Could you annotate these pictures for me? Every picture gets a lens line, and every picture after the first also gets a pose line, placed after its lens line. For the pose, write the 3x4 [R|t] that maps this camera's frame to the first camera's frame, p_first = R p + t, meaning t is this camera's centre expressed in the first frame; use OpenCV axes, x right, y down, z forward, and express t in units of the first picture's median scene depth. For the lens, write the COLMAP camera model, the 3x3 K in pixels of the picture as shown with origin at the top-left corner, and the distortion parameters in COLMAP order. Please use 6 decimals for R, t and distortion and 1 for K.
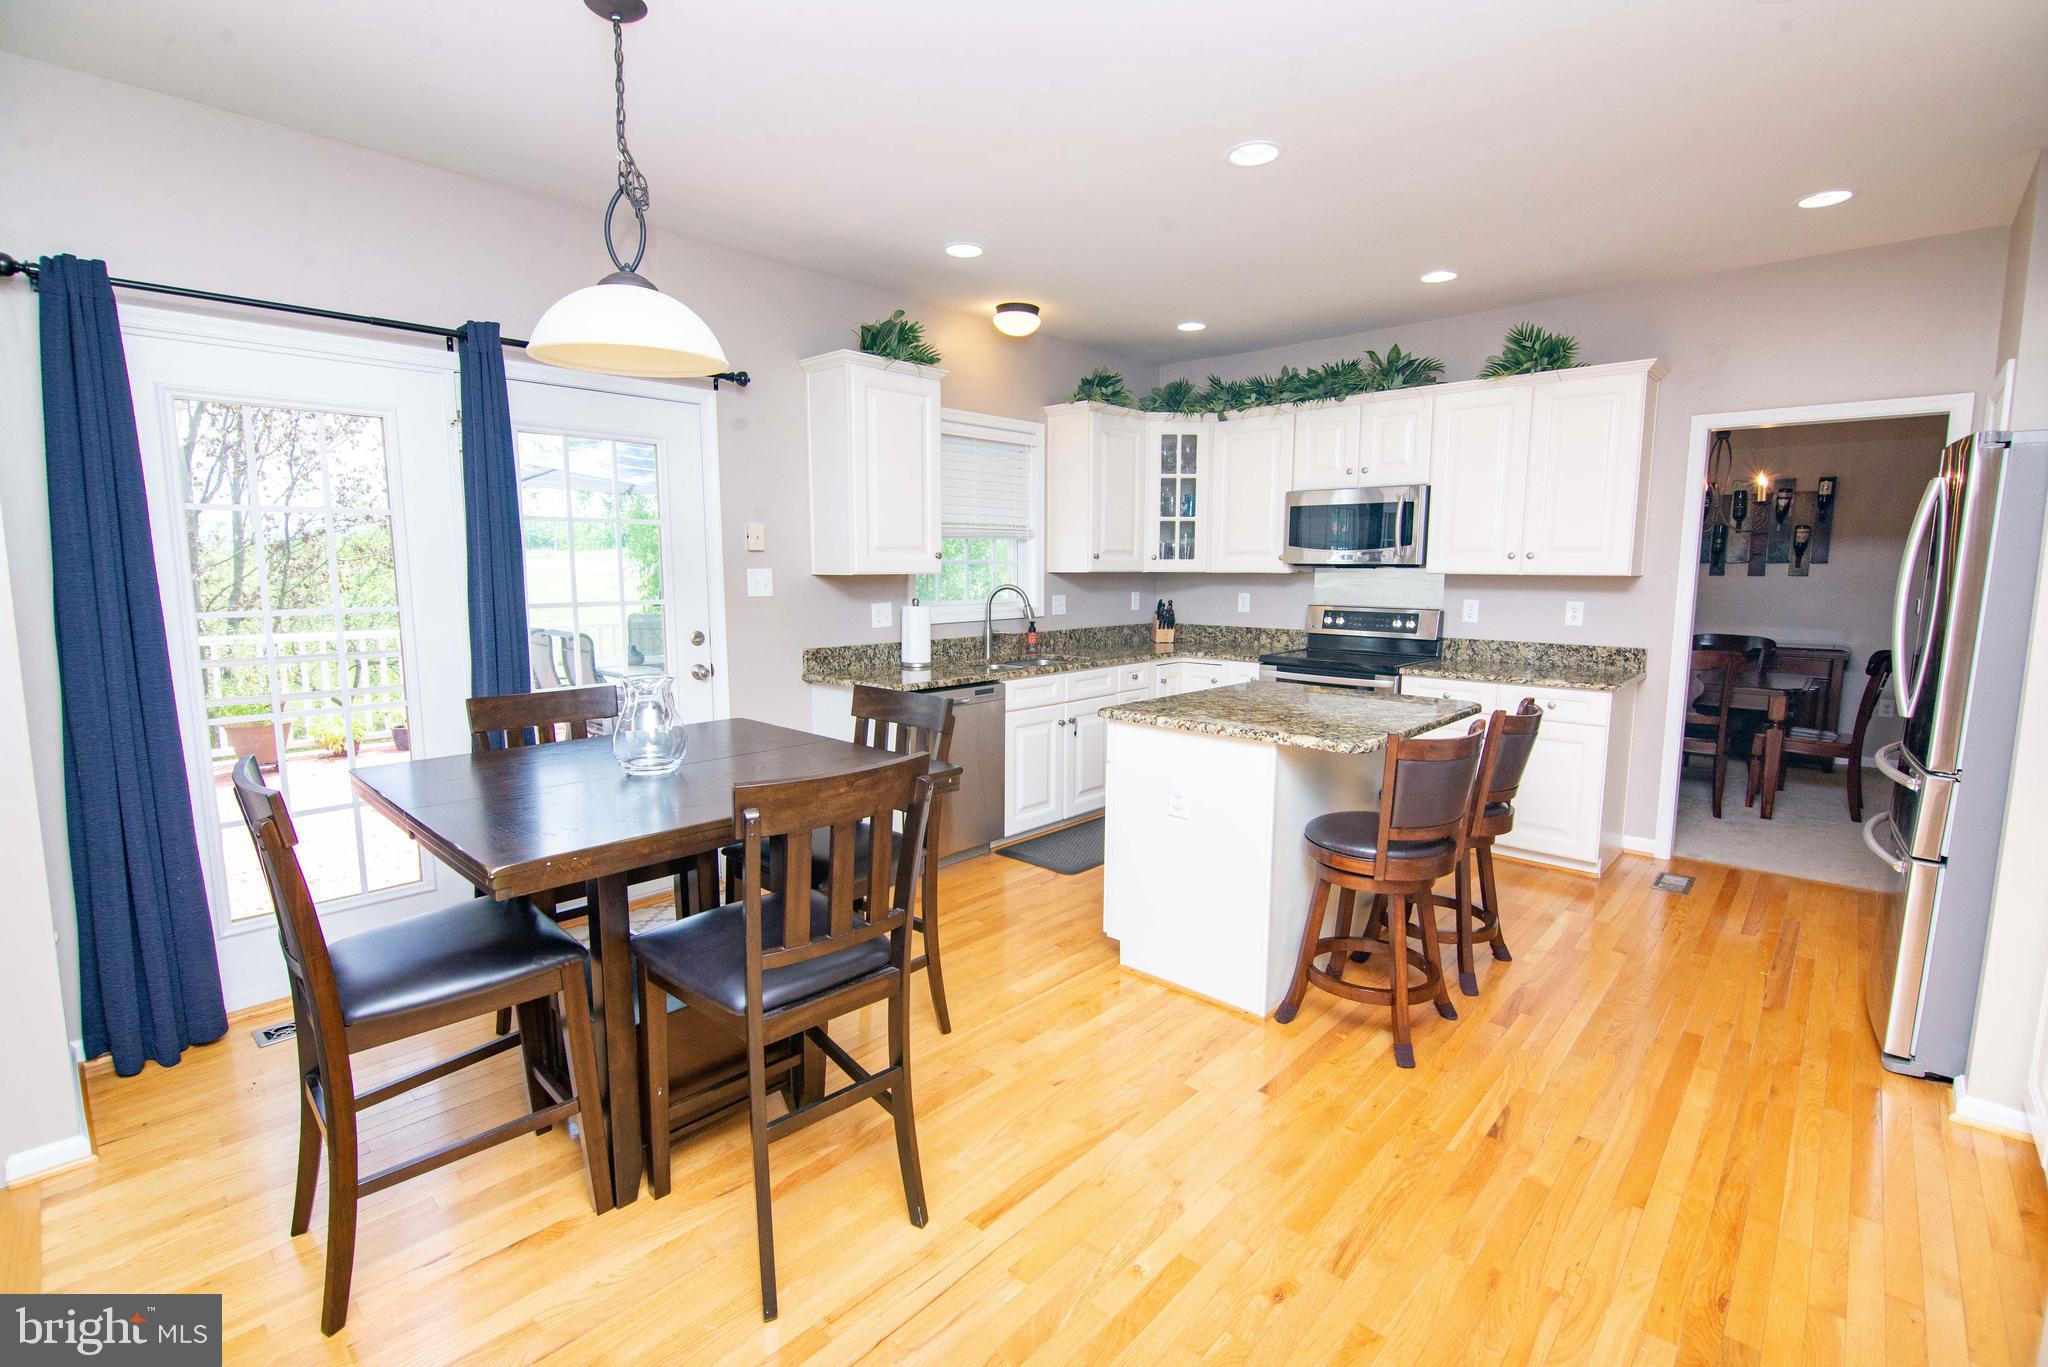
lens RADIAL K [[917.0, 0, 1016.0], [0, 917.0, 680.9], [0, 0, 1]] dist [-0.012219, -0.001592]
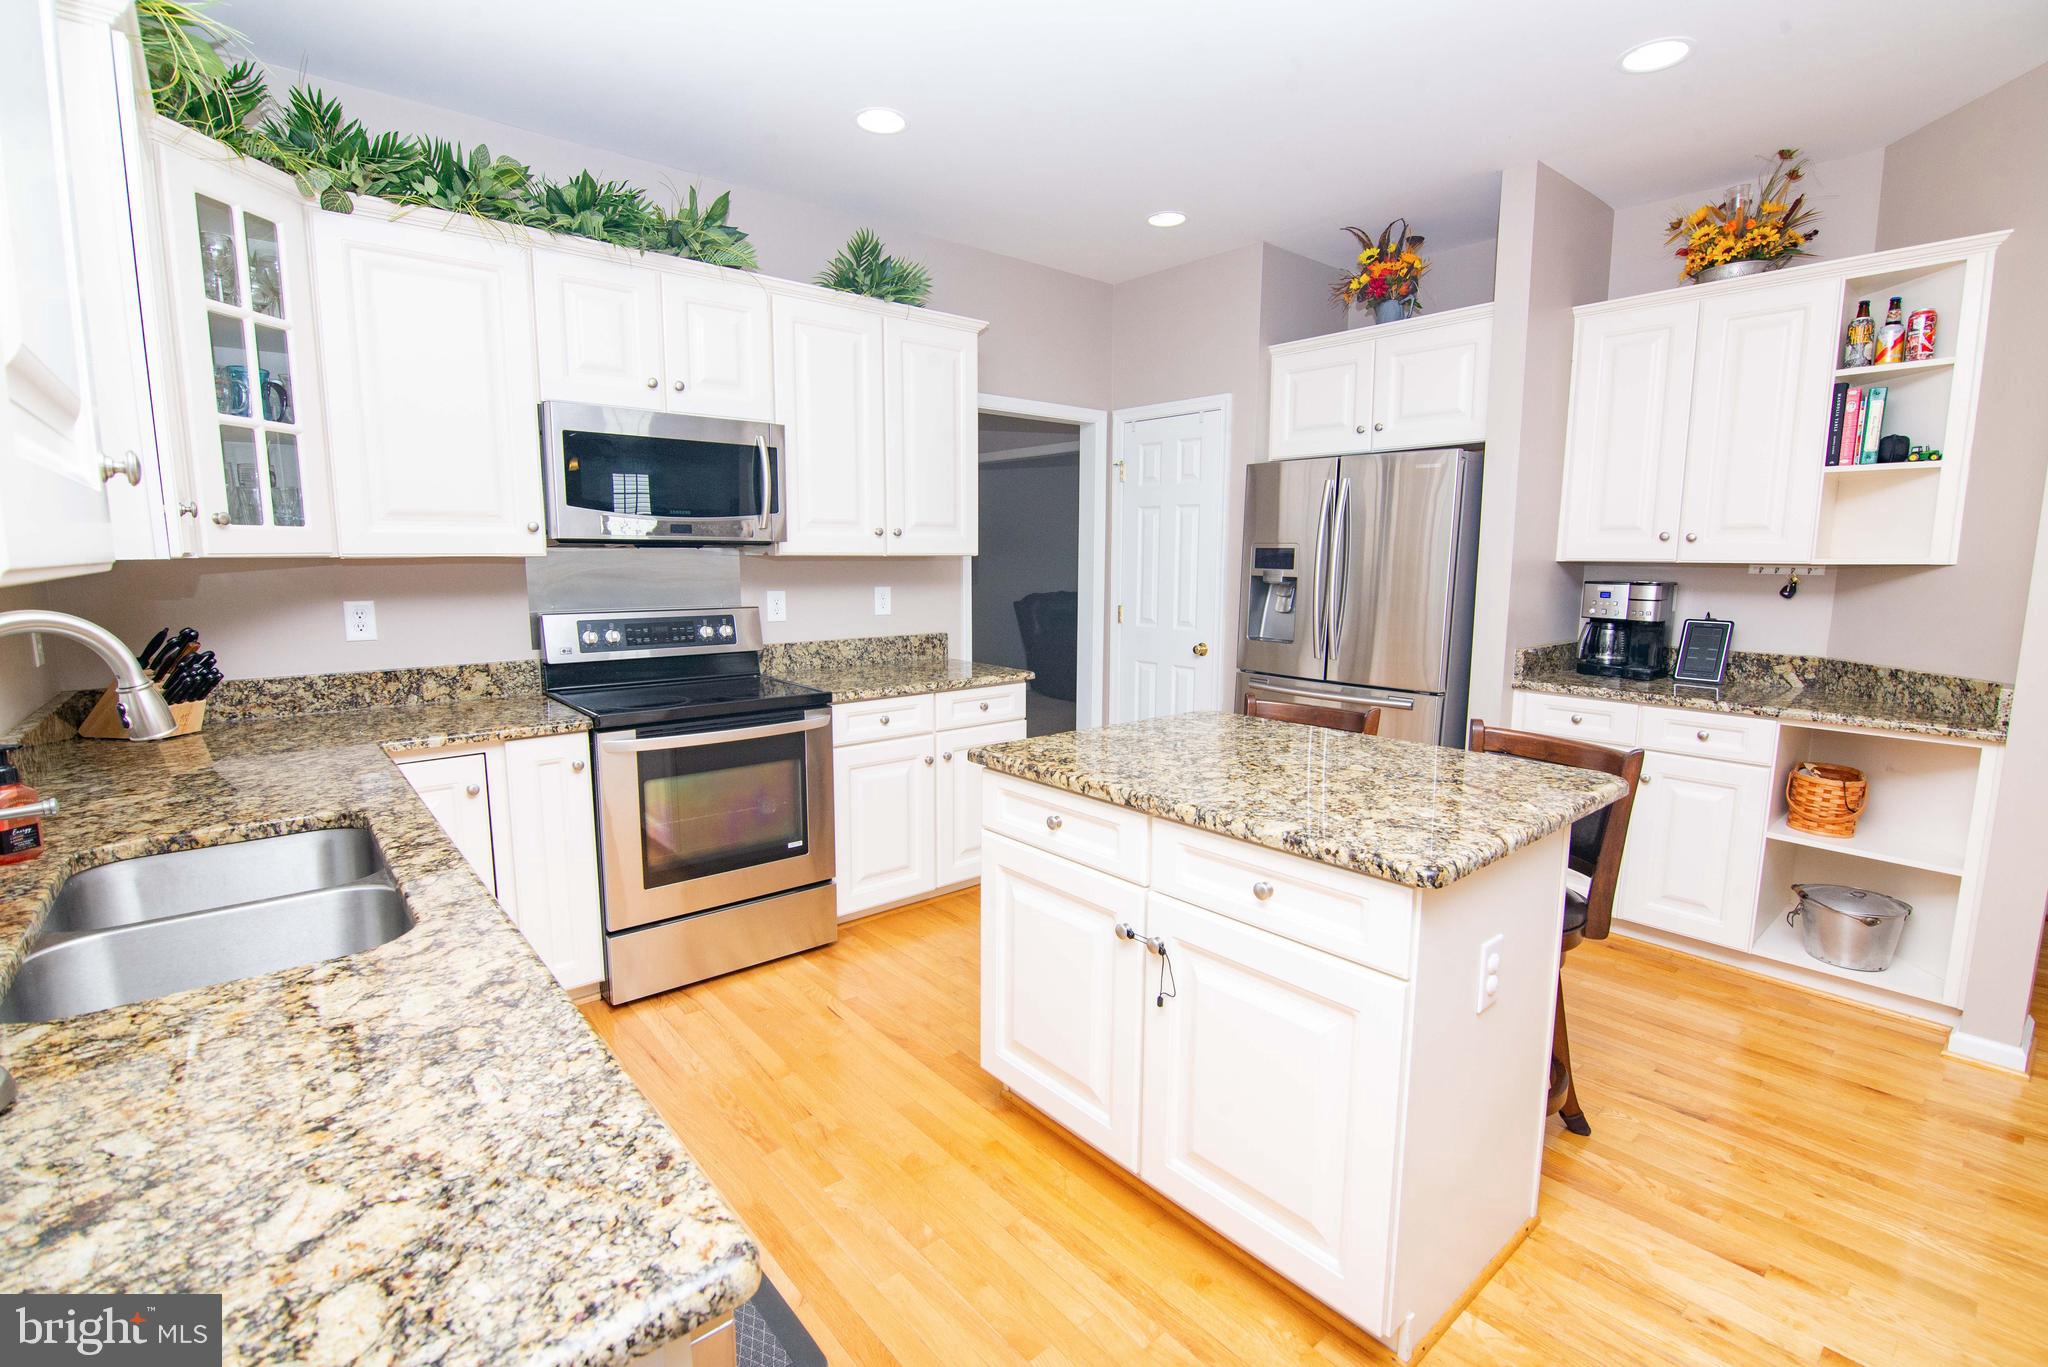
lens RADIAL K [[917.0, 0, 1016.0], [0, 917.0, 680.9], [0, 0, 1]] dist [-0.012219, -0.001592]
pose [[0.119731, -0.140144, 0.982865, -0.211908], [0.122485, 0.984509, 0.125458, -0.084311], [-0.985222, 0.105365, 0.135042, 0.703472]]
